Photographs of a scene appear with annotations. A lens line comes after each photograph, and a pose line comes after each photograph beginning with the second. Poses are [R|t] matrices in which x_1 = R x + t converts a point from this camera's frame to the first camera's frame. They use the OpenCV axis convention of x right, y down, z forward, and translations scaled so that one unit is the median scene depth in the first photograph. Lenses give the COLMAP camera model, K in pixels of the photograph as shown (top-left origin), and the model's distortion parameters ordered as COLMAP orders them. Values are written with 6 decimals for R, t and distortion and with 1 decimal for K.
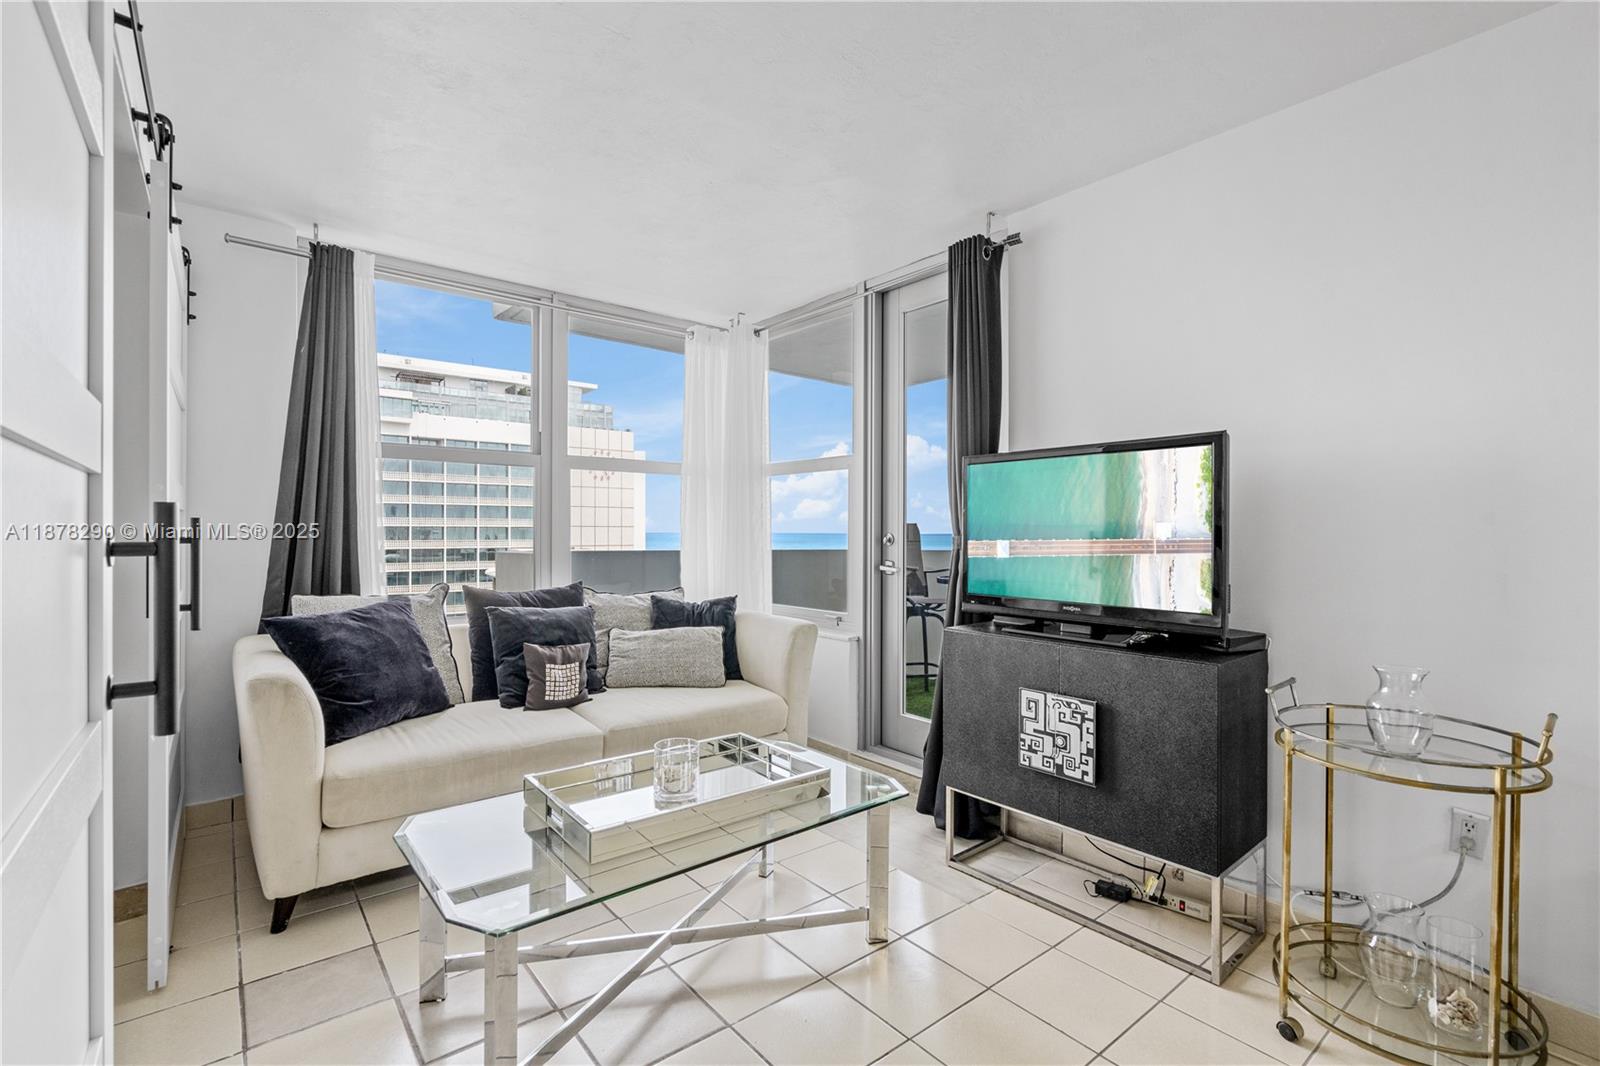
lens RADIAL K [[722.0, 0, 788.7], [0, 722.0, 537.2], [0, 0, 1]] dist [-0.008978, 0.003813]
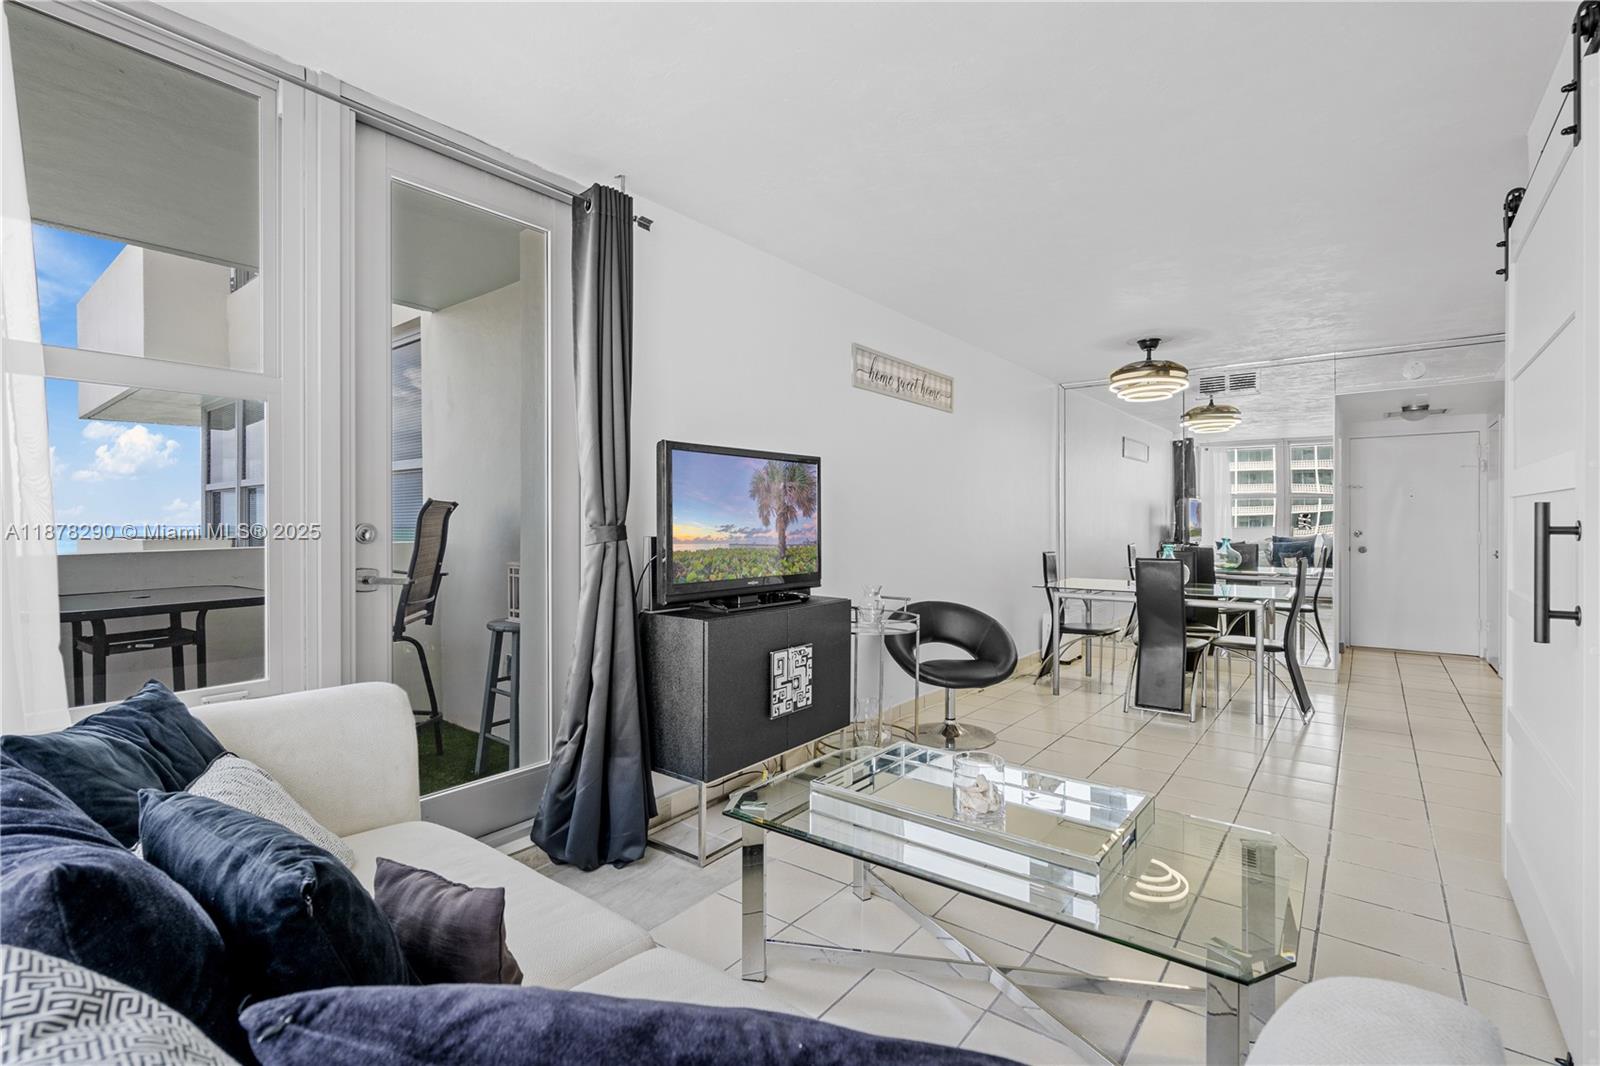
lens RADIAL K [[722.0, 0, 795.3], [0, 722.0, 518.4], [0, 0, 1]] dist [-0.008978, 0.003813]
pose [[-0.221937, -0.003529, 0.975055, -0.749009], [0.005602, 0.999972, 0.004895, -0.014289], [-0.975045, 0.006548, -0.221911, 1.098906]]
